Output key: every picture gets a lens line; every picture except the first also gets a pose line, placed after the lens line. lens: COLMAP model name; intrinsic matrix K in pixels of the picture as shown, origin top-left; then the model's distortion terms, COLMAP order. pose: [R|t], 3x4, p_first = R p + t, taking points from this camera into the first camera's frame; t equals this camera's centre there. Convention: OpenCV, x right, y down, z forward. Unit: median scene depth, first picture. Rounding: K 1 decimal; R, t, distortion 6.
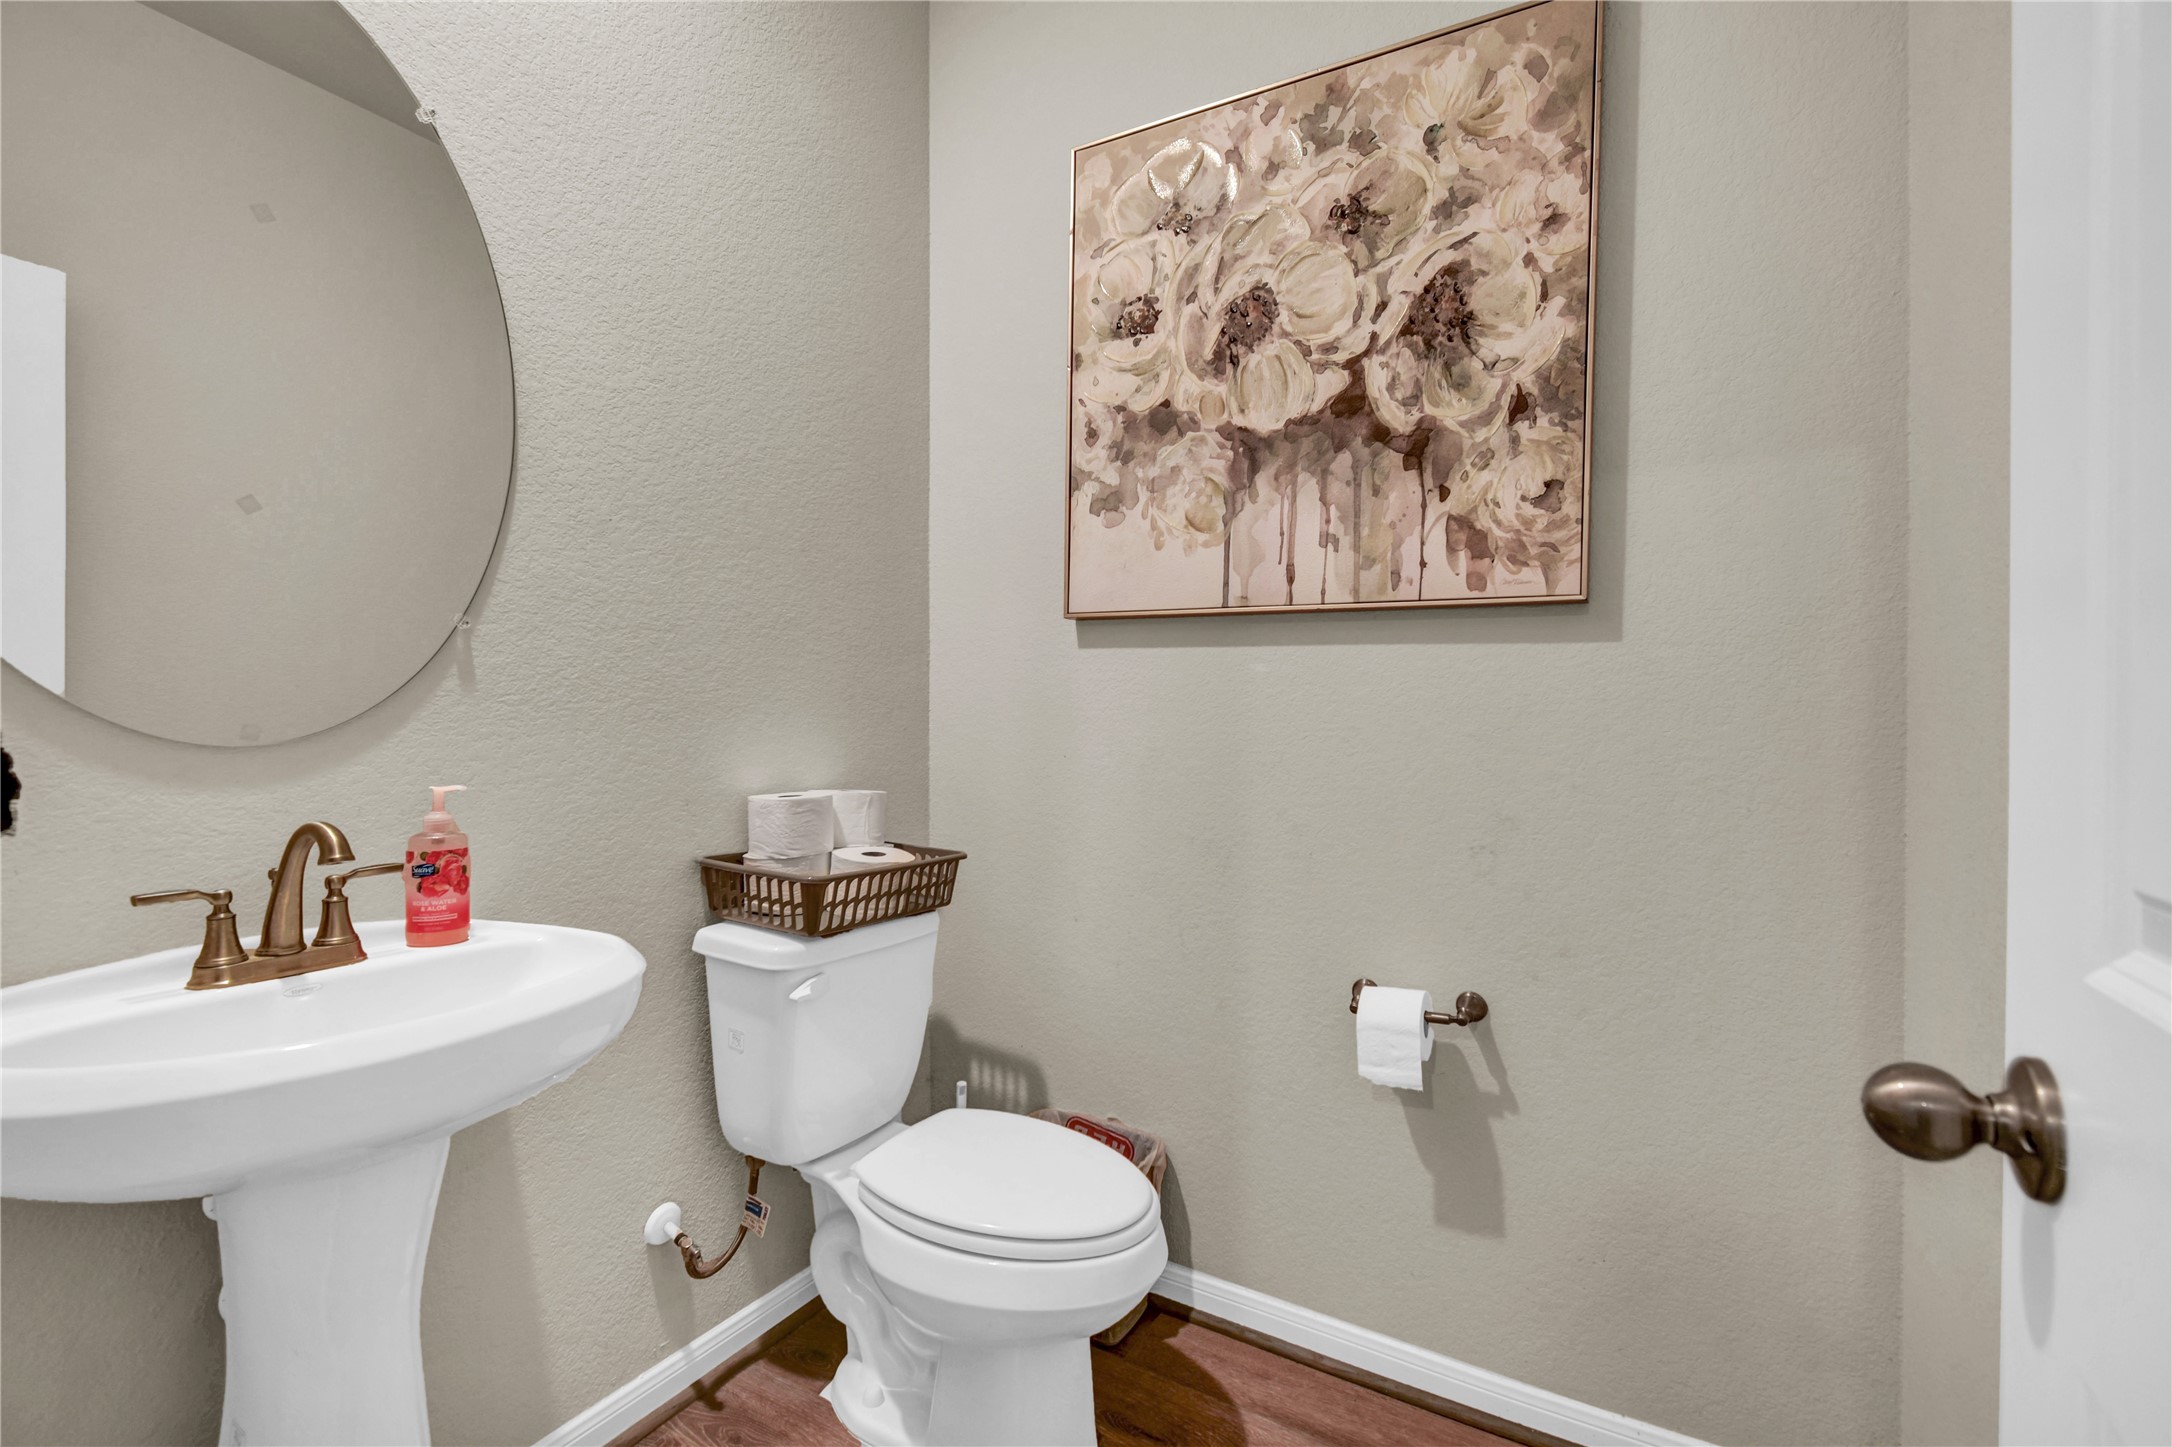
lens RADIAL K [[958.8, 0, 1088.3], [0, 958.8, 719.8], [0, 0, 1]] dist [0.008845, -0.003968]
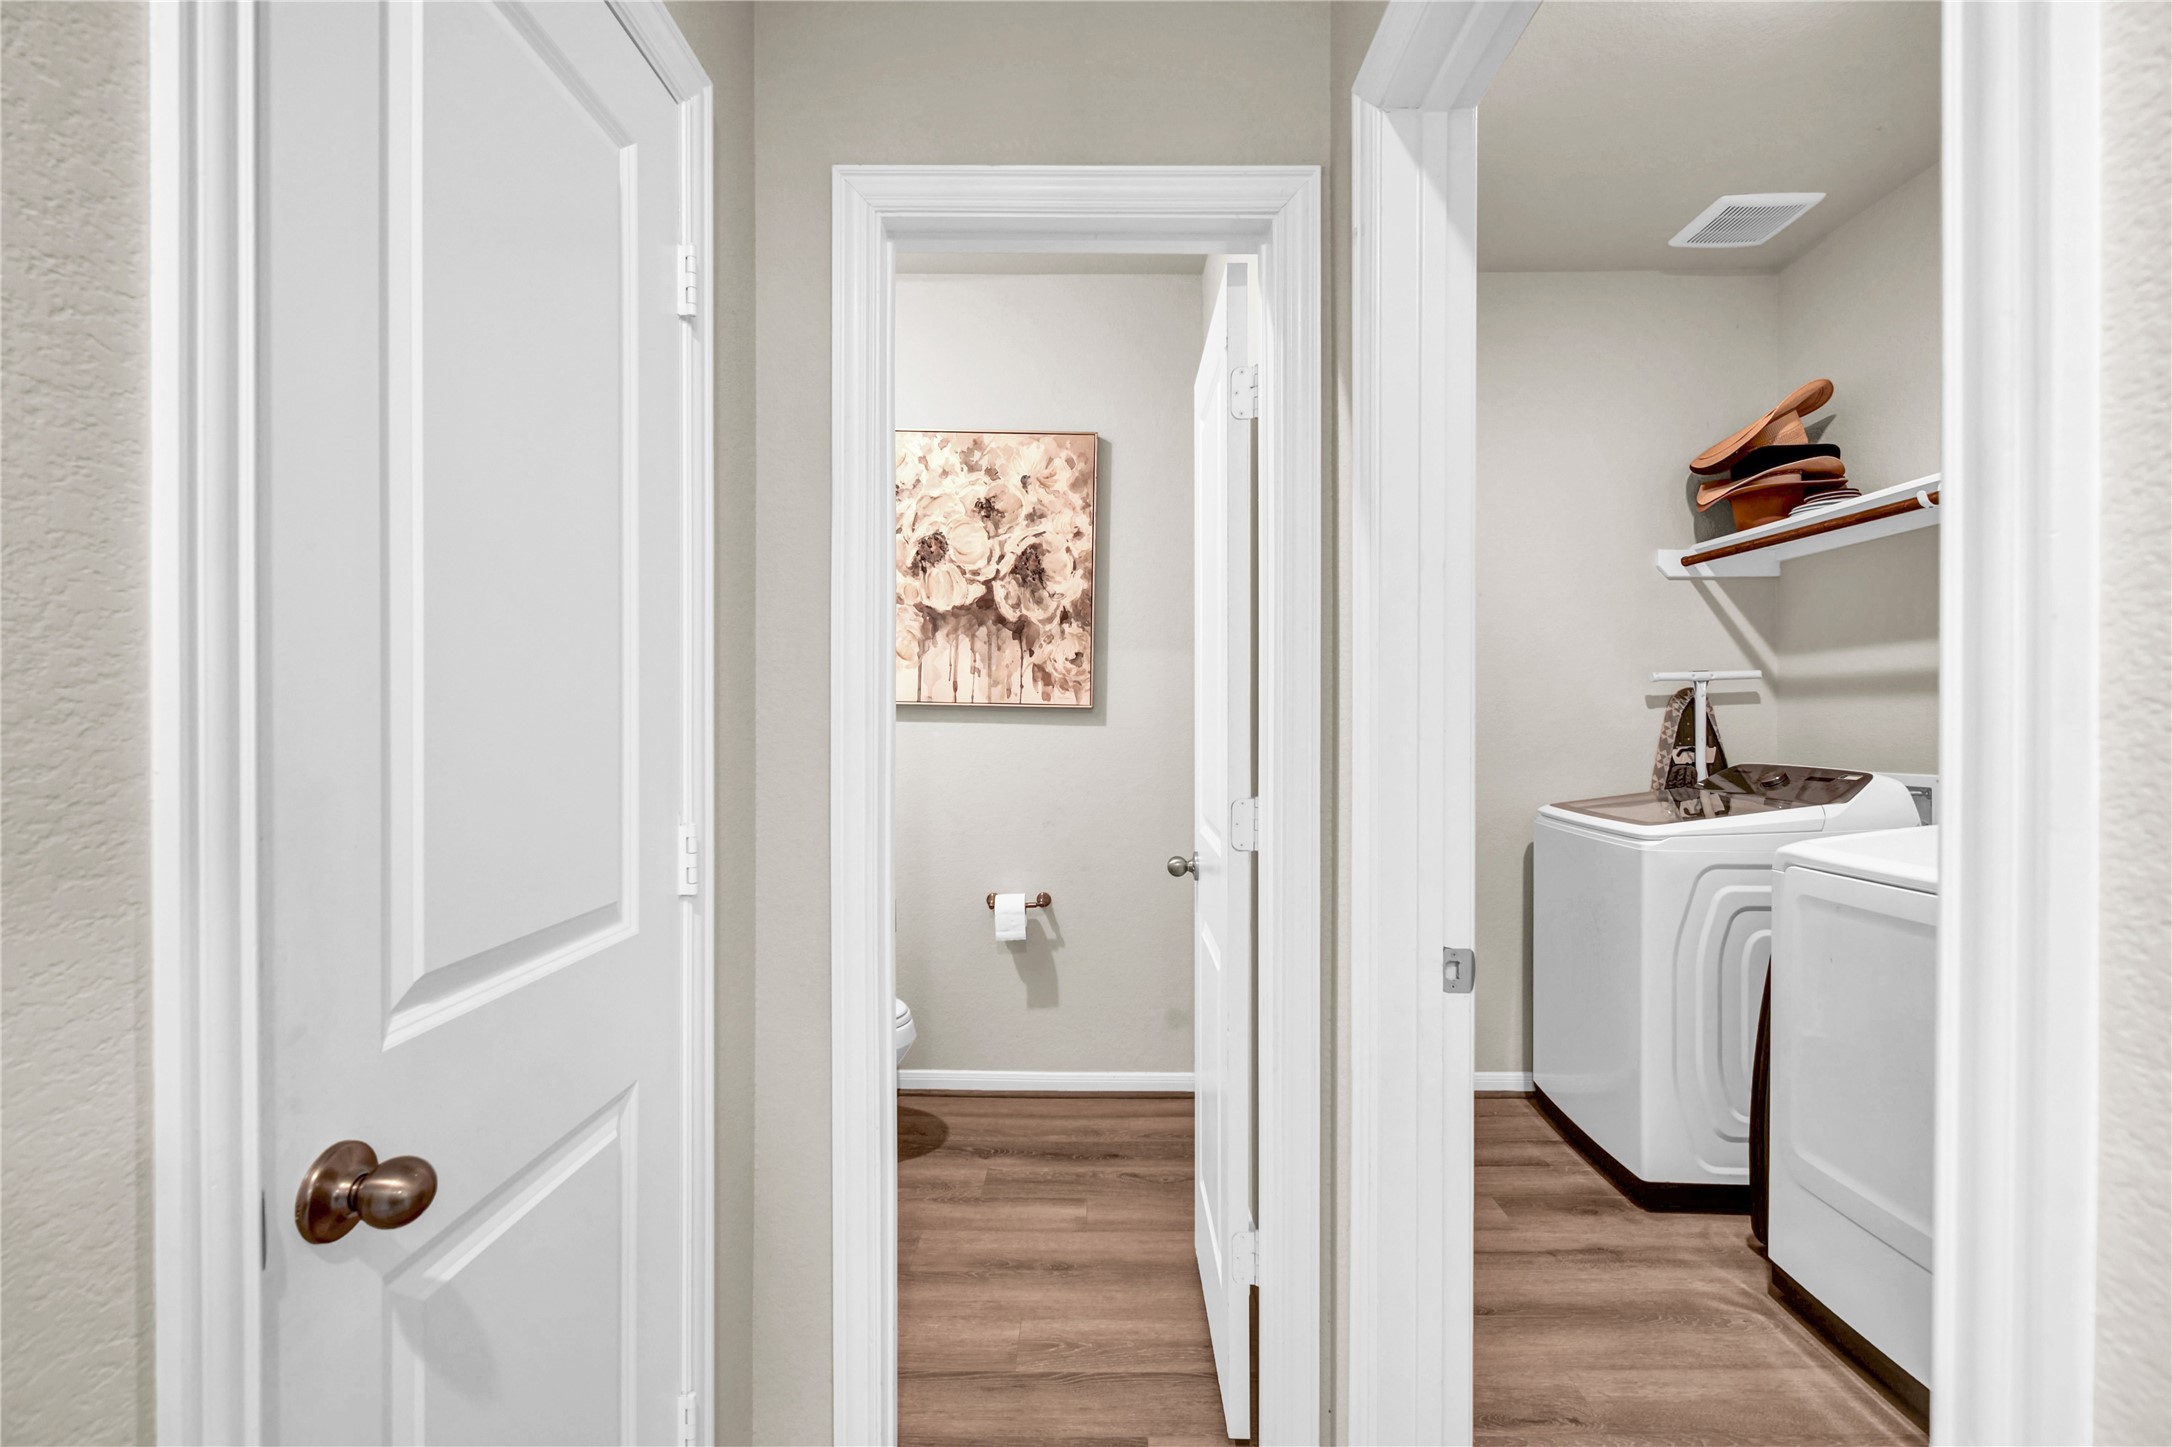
lens RADIAL K [[958.8, 0, 1104.1], [0, 958.8, 725.0], [0, 0, 1]] dist [0.008845, -0.003968]
pose [[0.861451, -0.007104, 0.507792, -0.539750], [0.004945, 0.999972, 0.005602, -0.090105], [-0.507817, -0.002315, 0.861462, -0.852650]]
